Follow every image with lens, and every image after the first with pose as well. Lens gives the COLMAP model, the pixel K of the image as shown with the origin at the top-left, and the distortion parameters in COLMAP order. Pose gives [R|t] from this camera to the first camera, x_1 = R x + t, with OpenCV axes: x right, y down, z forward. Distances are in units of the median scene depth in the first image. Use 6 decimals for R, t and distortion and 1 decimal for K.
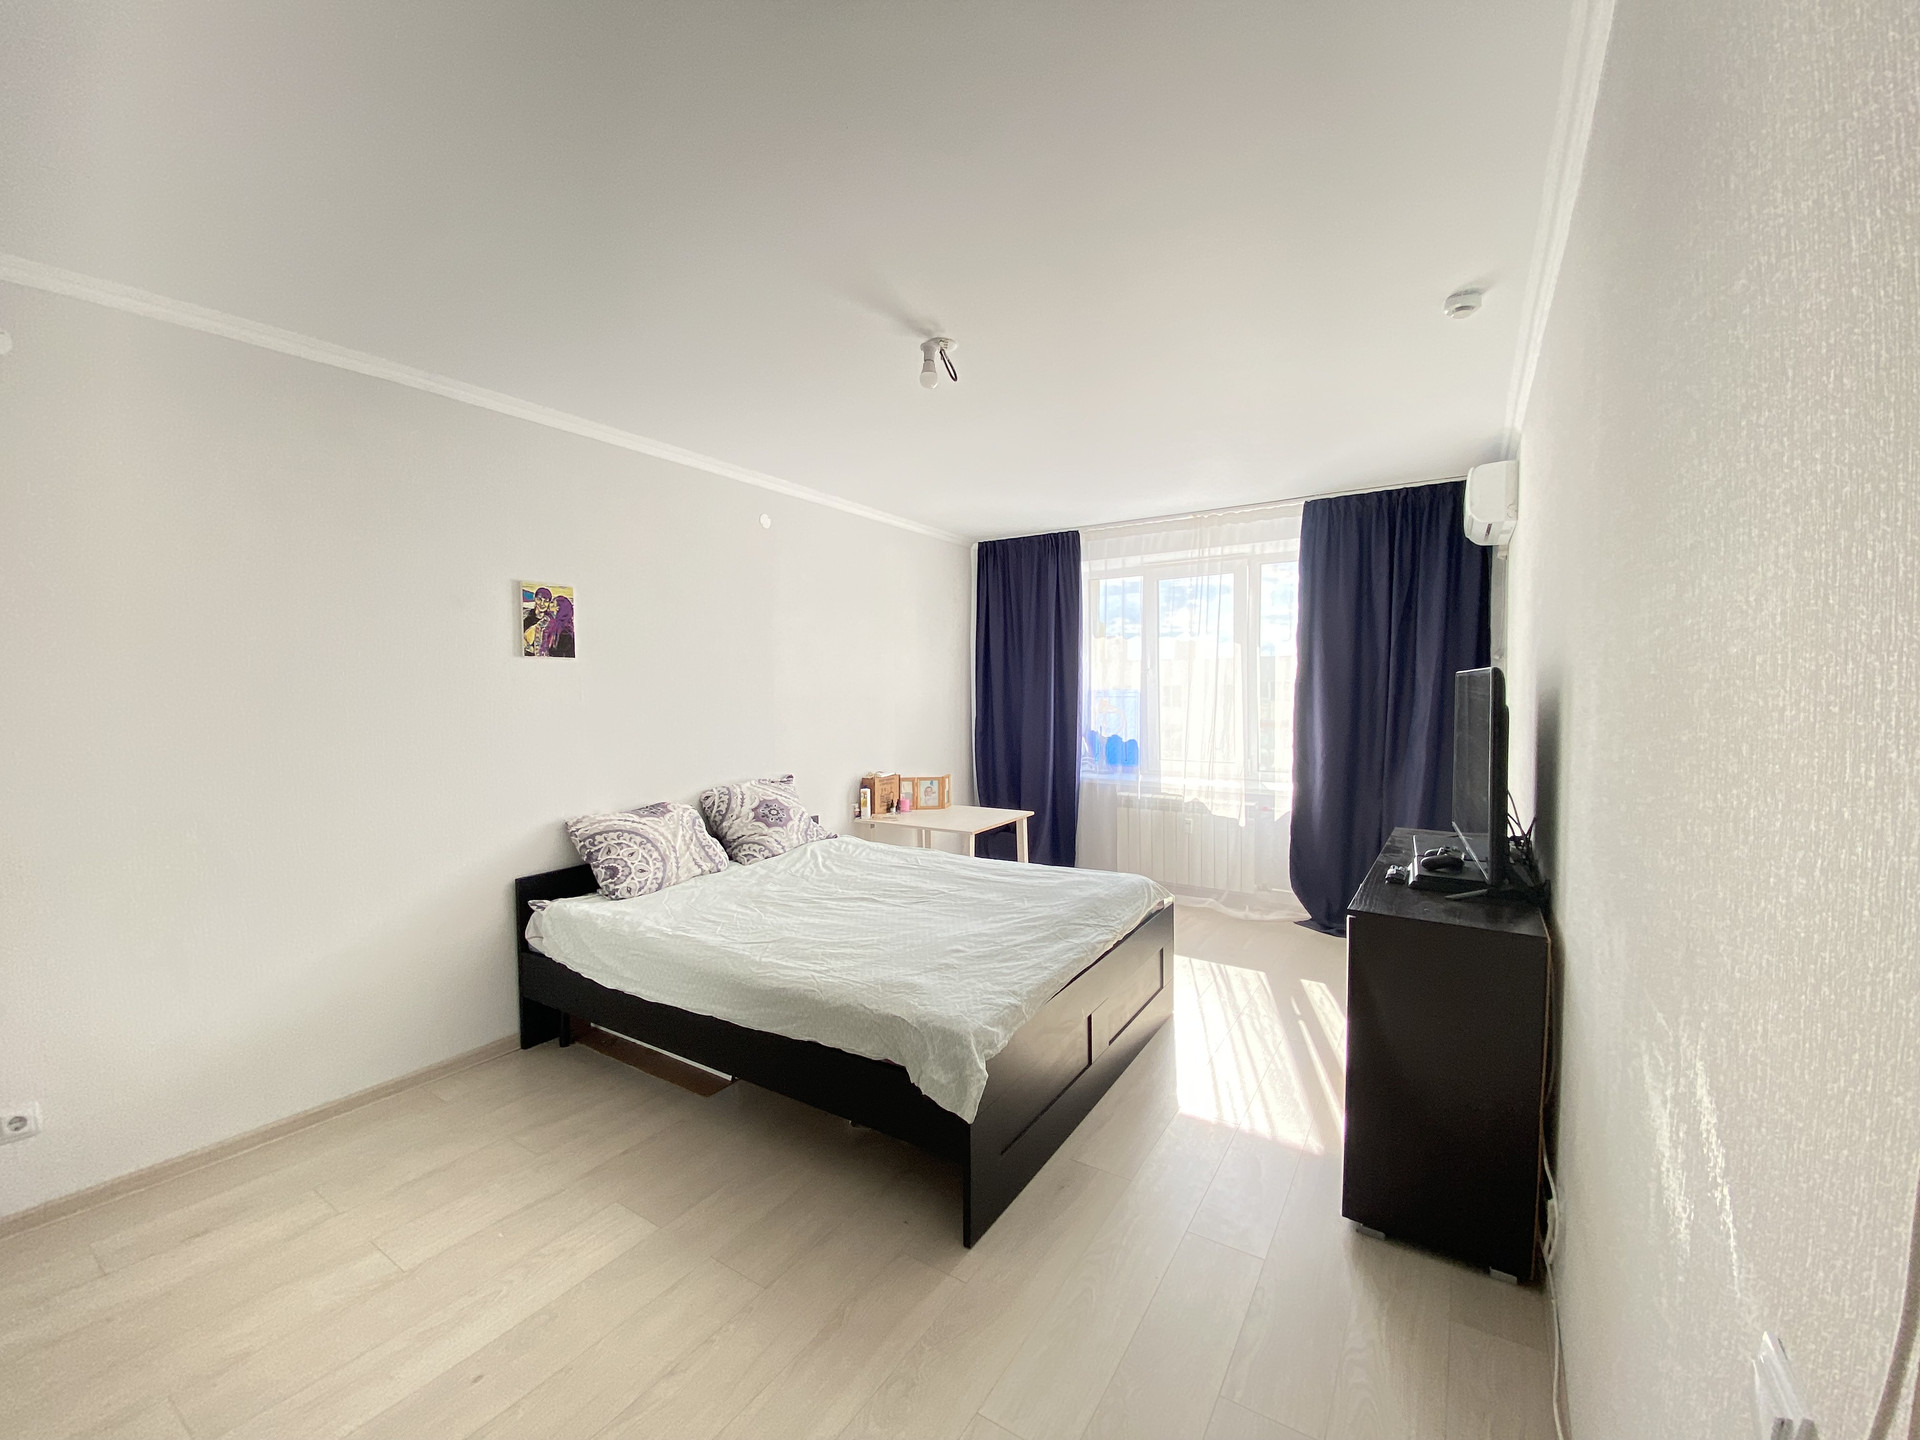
lens RADIAL K [[778.5, 0, 947.0], [0, 778.5, 715.9], [0, 0, 1]] dist [0.013538, -0.017643]
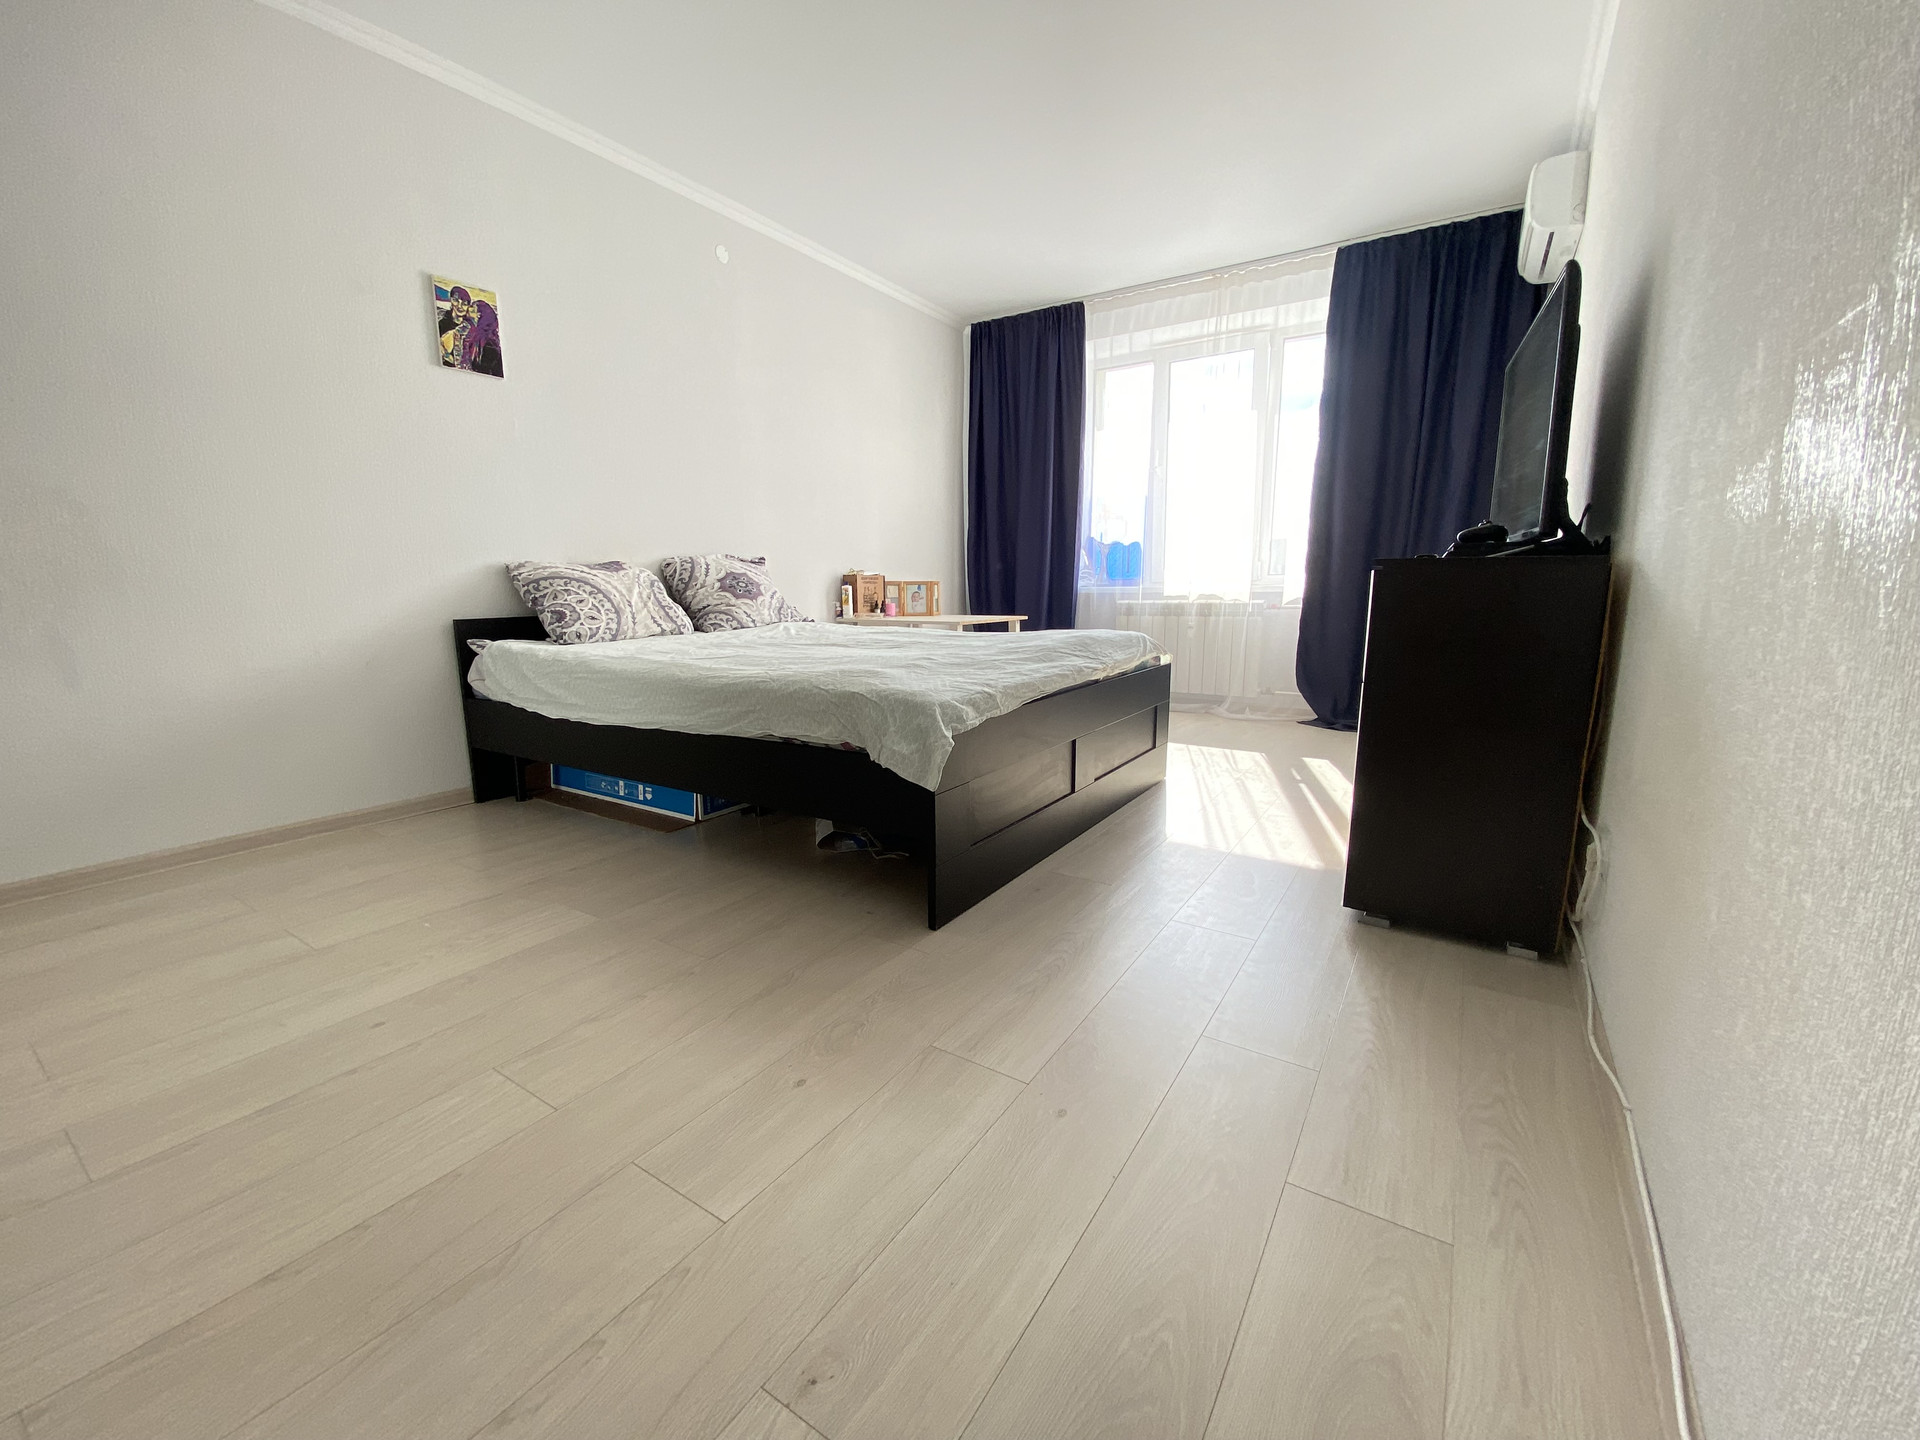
lens RADIAL K [[778.5, 0, 947.3], [0, 778.5, 721.4], [0, 0, 1]] dist [0.013538, -0.017643]
pose [[0.999989, 0.000312, -0.004603, 0.029728], [0.000301, 0.991151, 0.132736, 0.194784], [0.004604, -0.132736, 0.991141, 0.075198]]
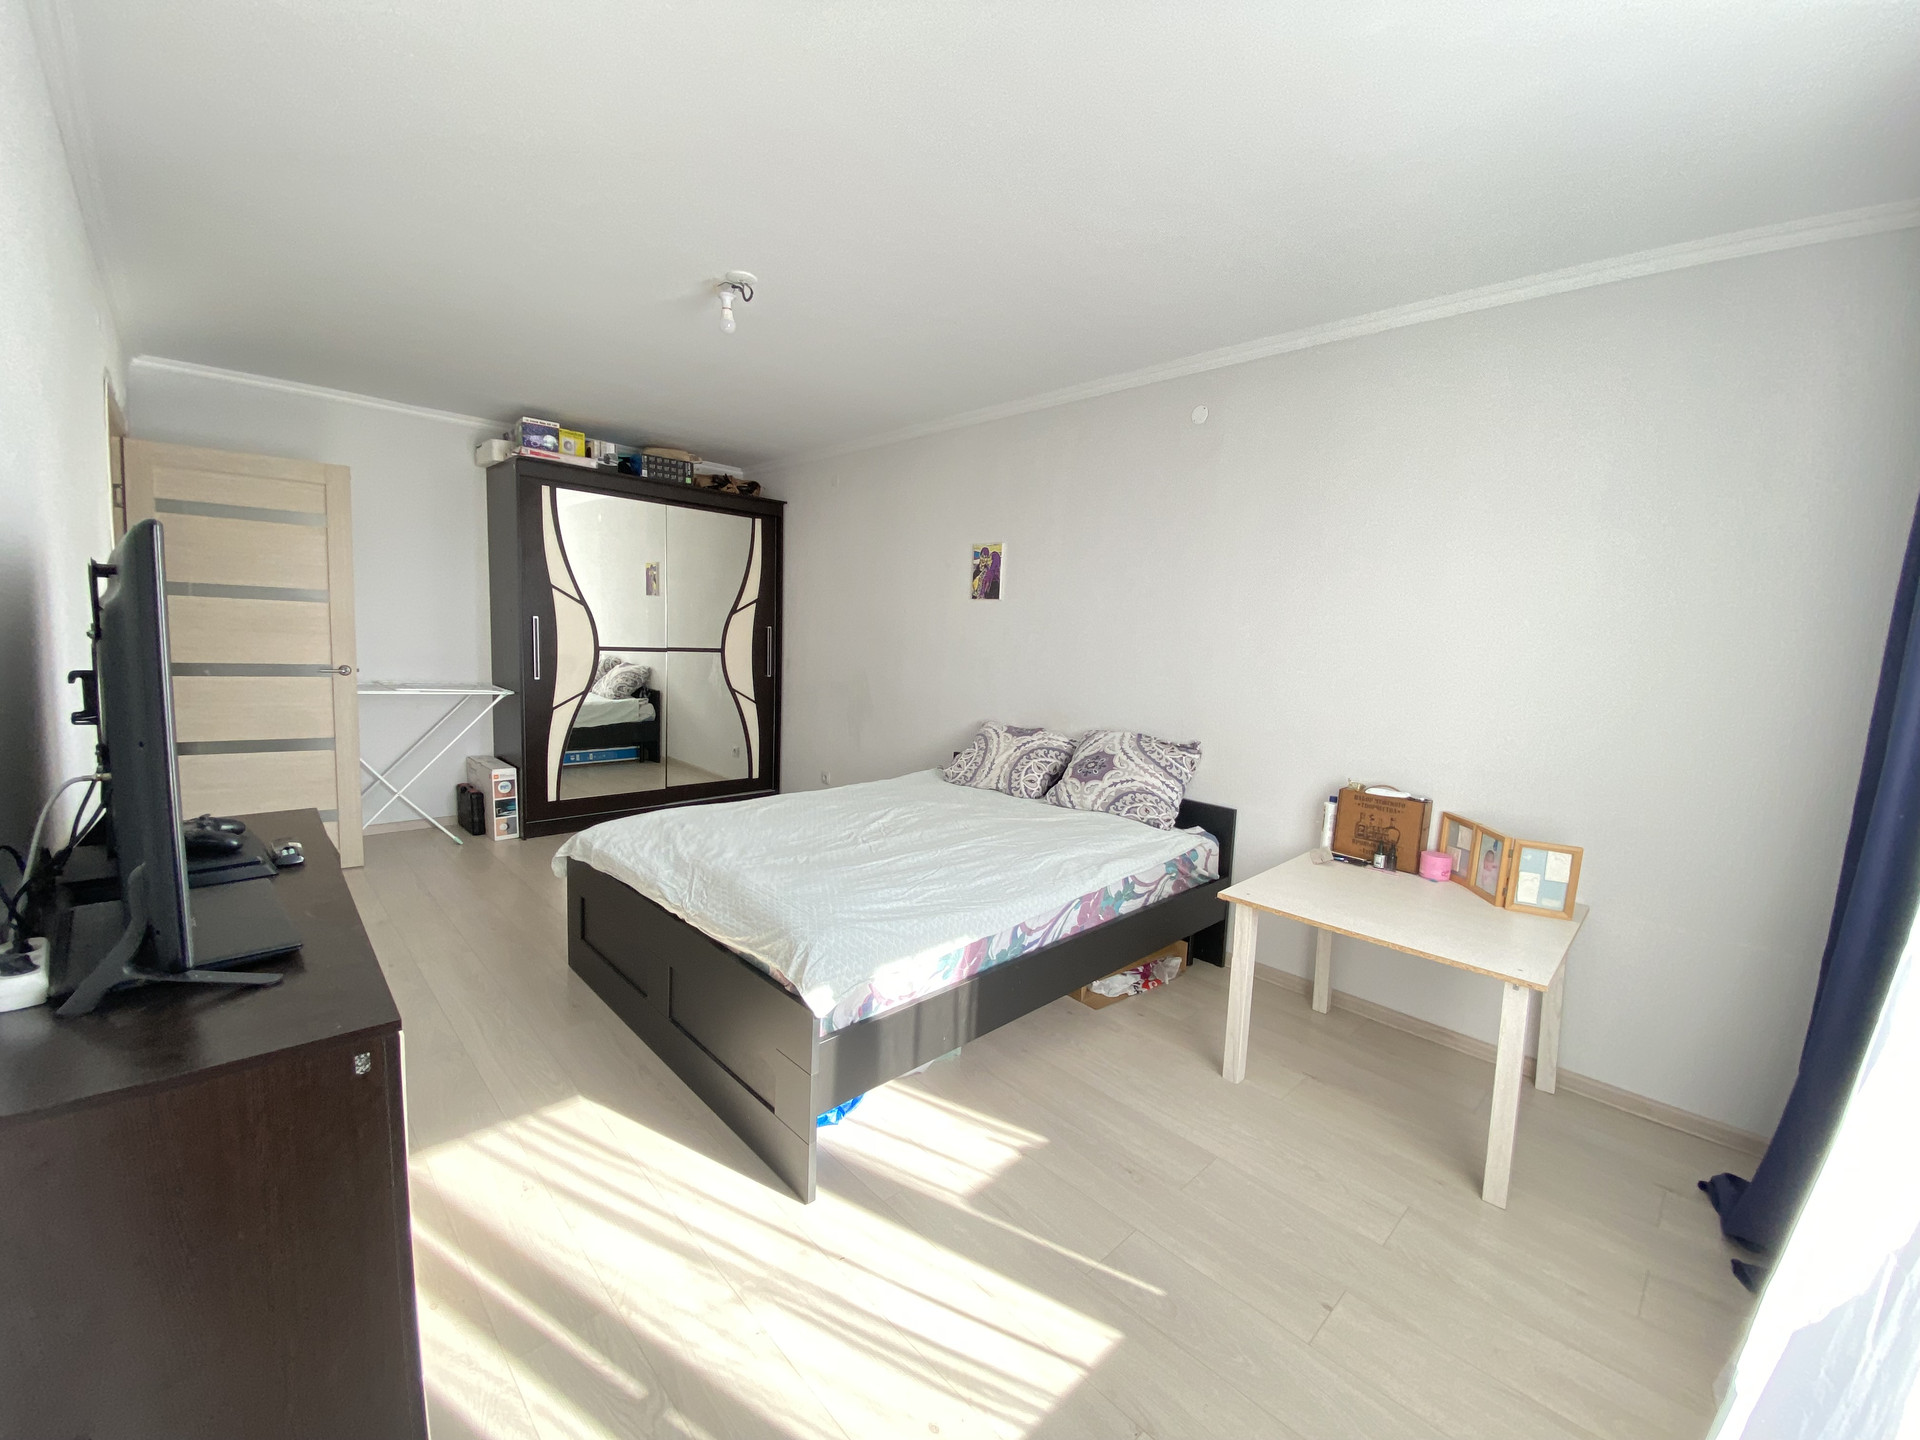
lens RADIAL K [[778.5, 0, 973.7], [0, 778.5, 717.2], [0, 0, 1]] dist [0.013538, -0.017643]
pose [[-0.217947, 0.107697, -0.970000, 0.801349], [-0.076925, 0.988905, 0.127080, -0.042206], [0.972924, 0.102314, -0.207244, 1.253162]]
